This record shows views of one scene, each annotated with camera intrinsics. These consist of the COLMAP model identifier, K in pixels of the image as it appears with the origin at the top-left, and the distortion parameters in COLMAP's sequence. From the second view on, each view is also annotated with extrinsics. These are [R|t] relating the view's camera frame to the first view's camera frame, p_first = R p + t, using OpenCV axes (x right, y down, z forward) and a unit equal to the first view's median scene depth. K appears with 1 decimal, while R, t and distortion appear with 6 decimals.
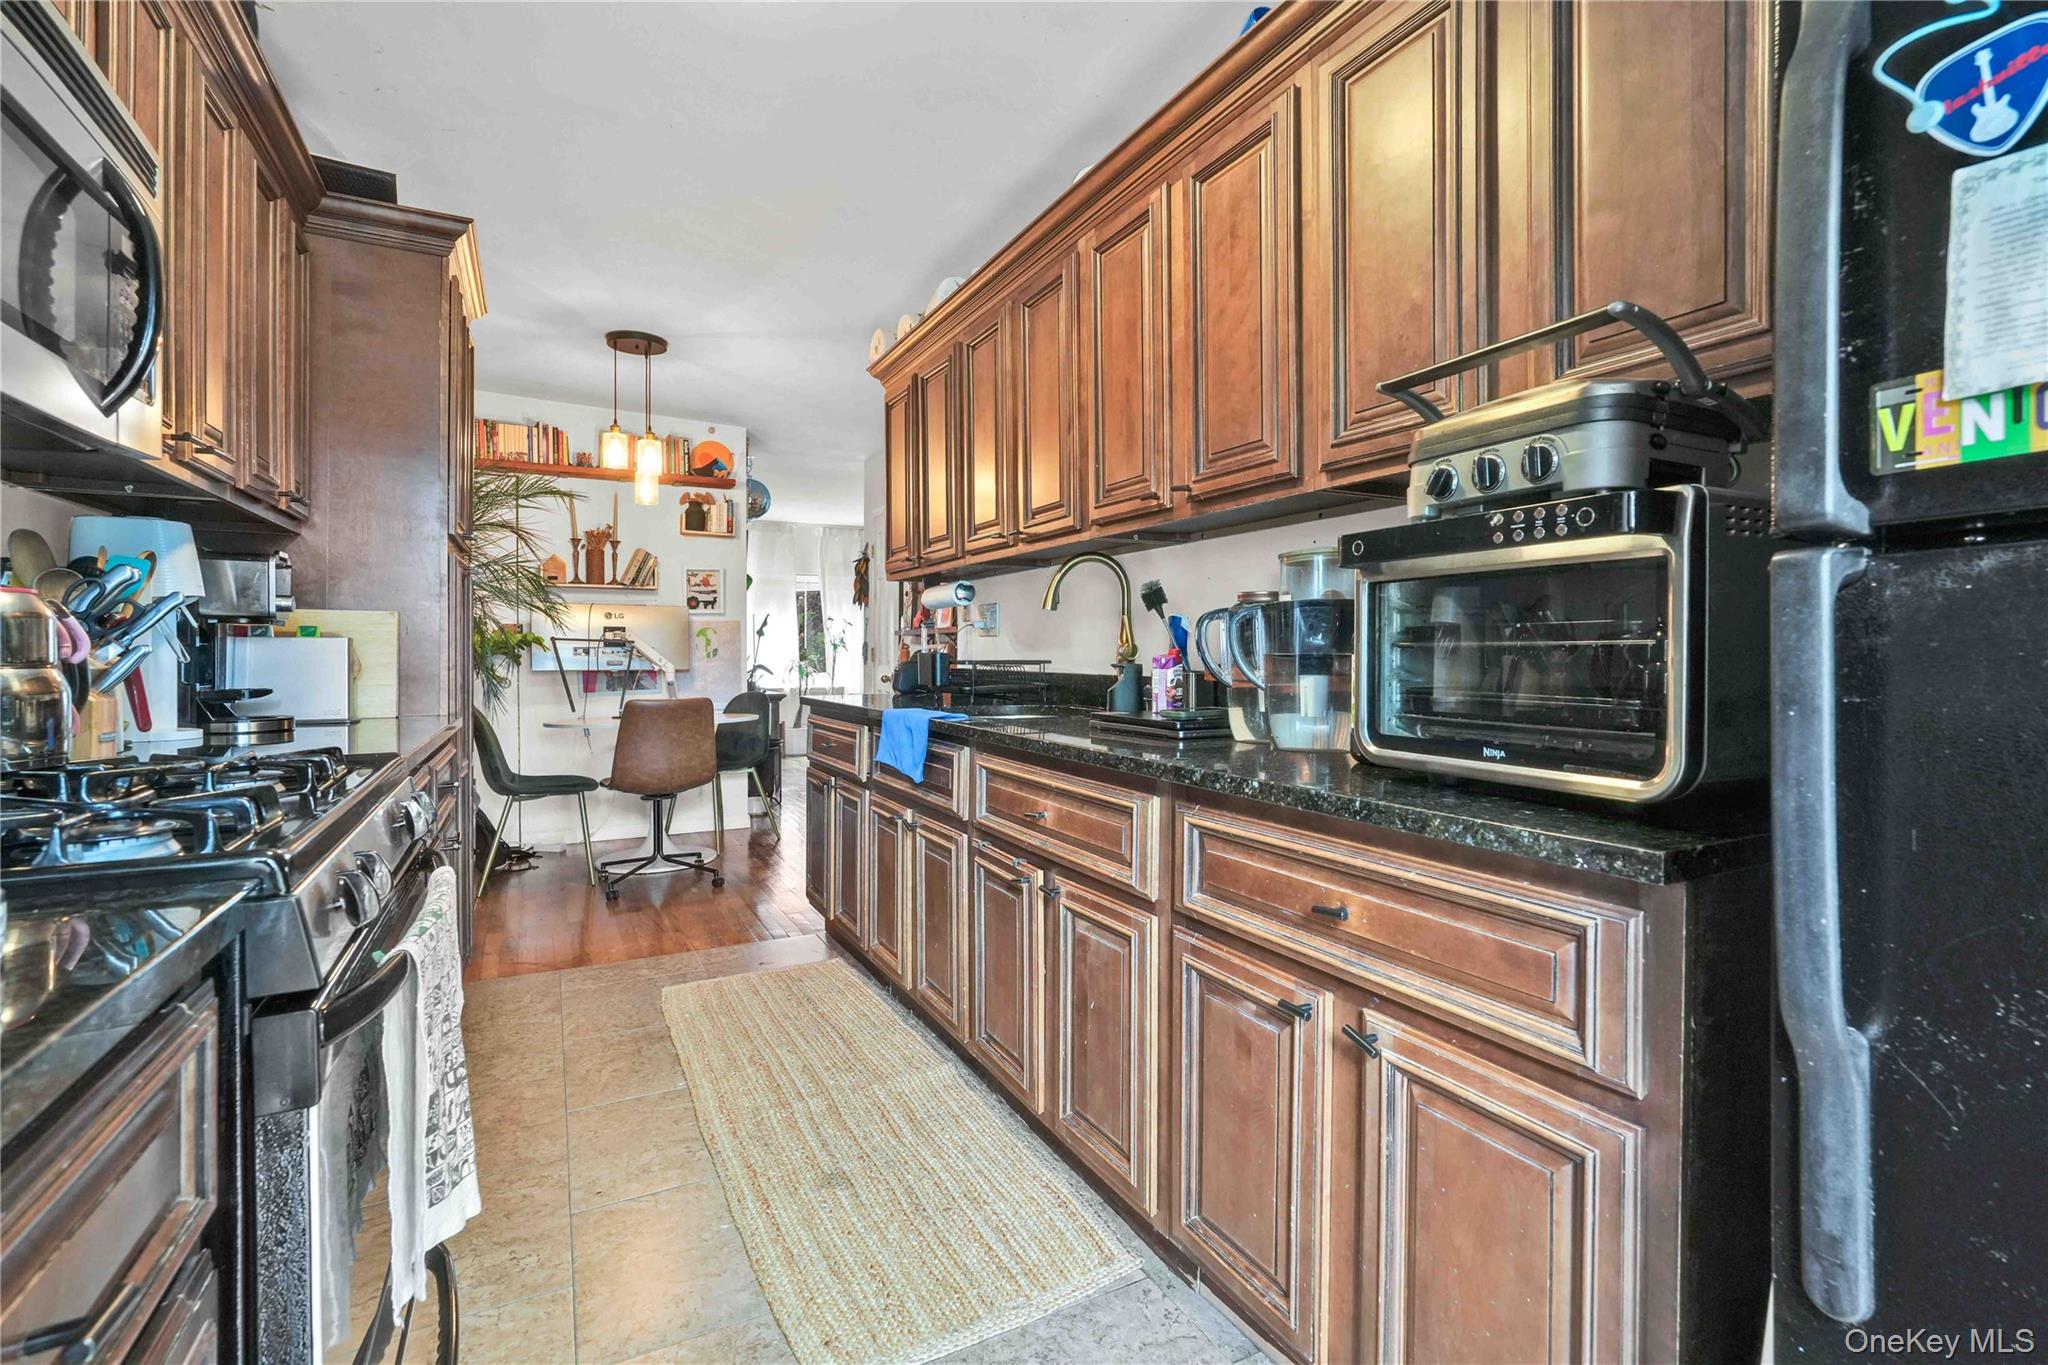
lens RADIAL K [[904.6, 0, 1015.3], [0, 904.6, 671.2], [0, 0, 1]] dist [-0.001741, 0.000114]
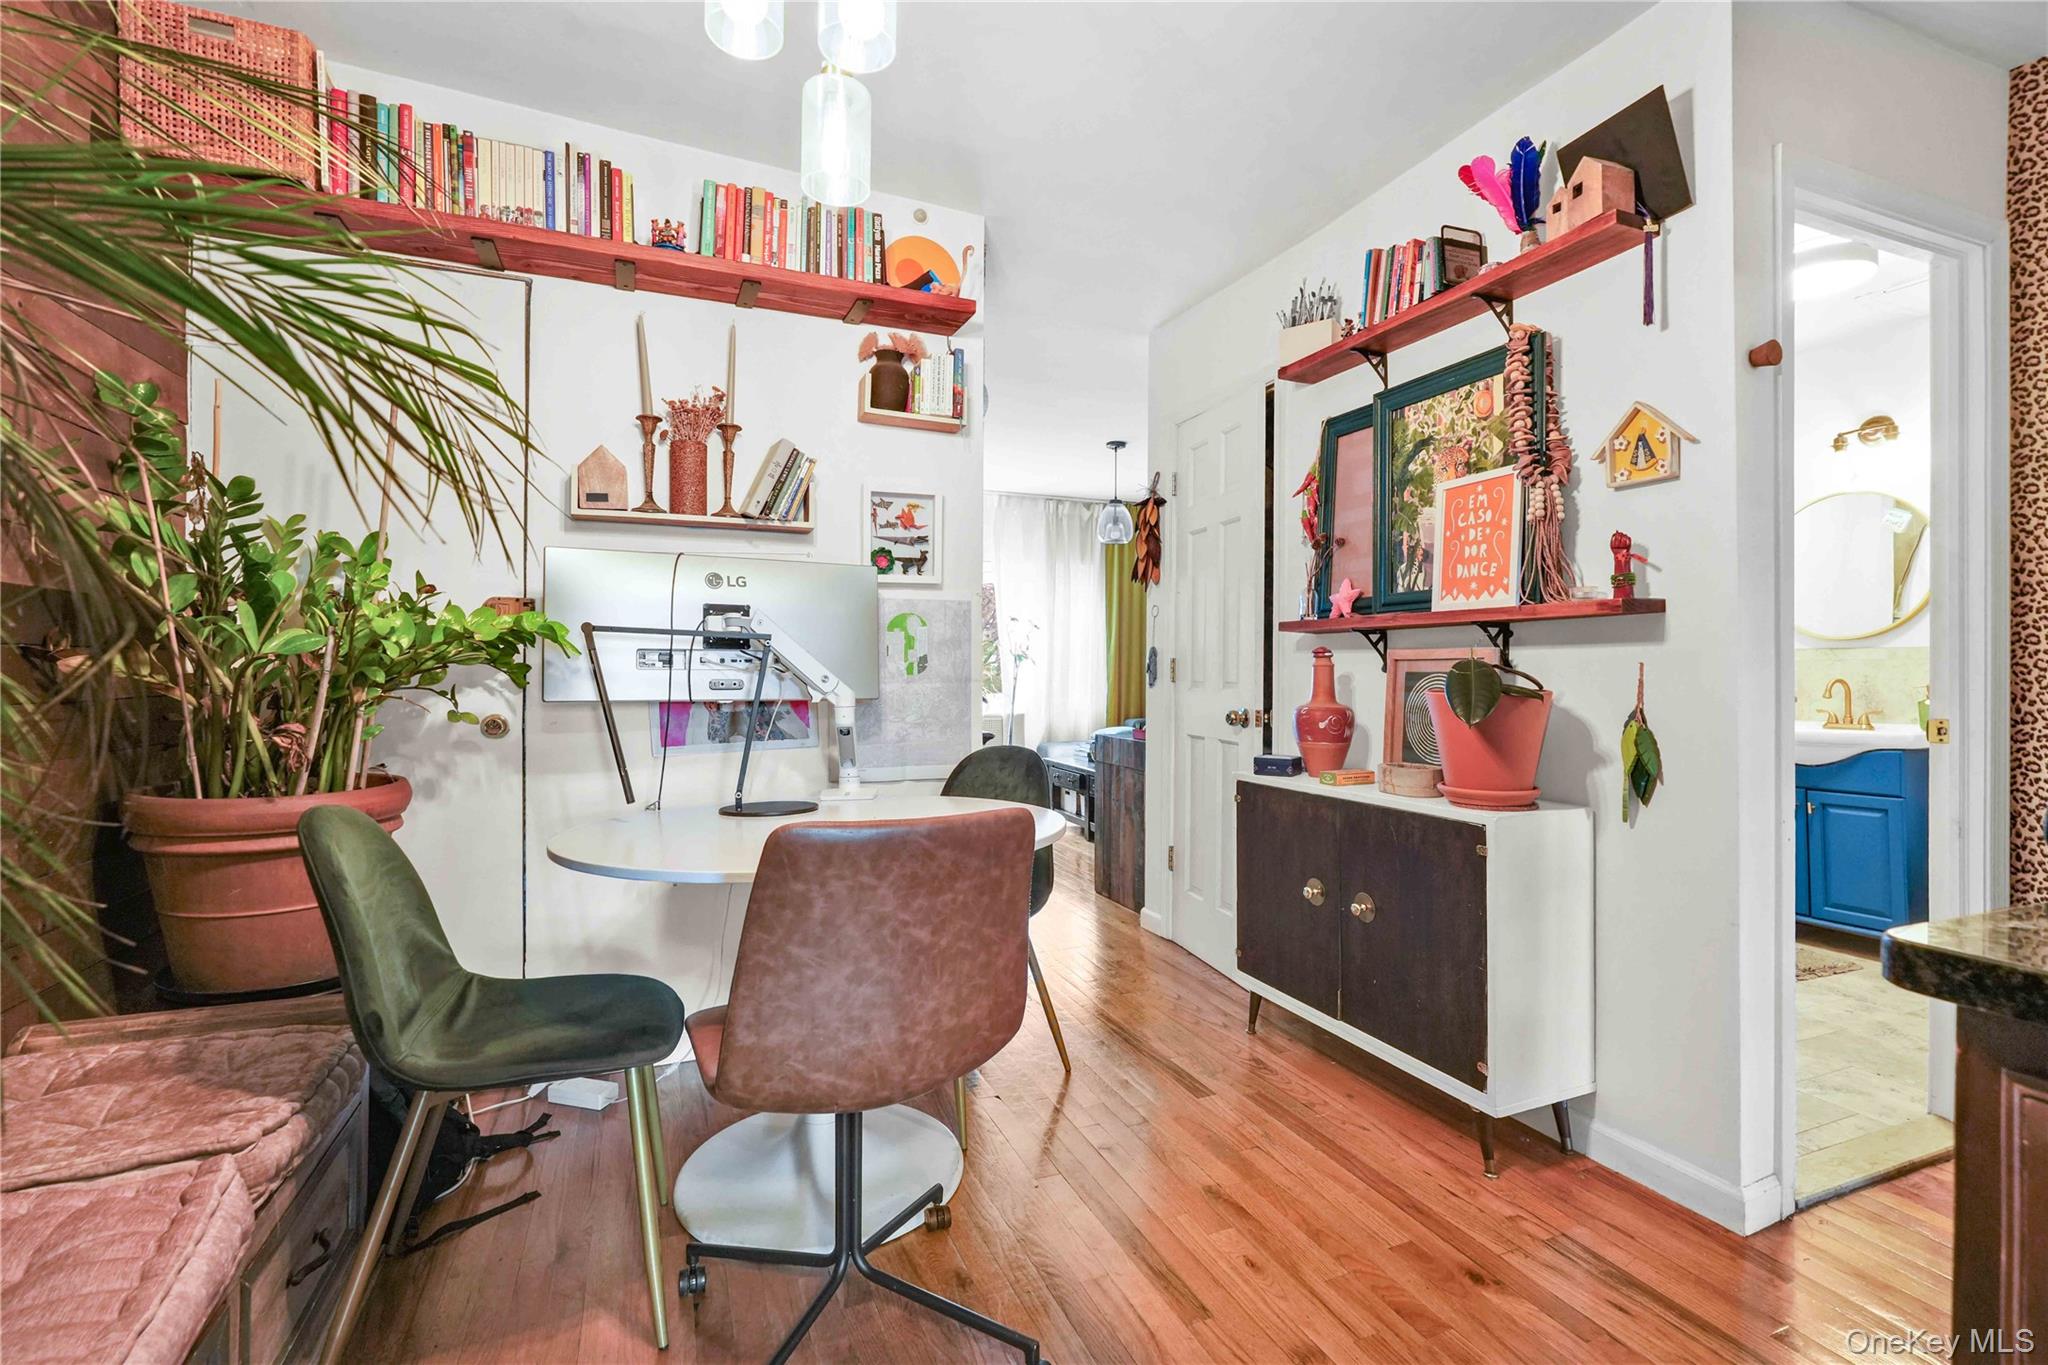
lens RADIAL K [[904.6, 0, 1029.5], [0, 904.6, 675.8], [0, 0, 1]] dist [-0.001741, 0.000114]
pose [[0.996301, 0.008001, -0.085556, -0.247049], [-0.009079, 0.999884, -0.012221, -0.009108], [0.085448, 0.012952, 0.996258, 0.548563]]
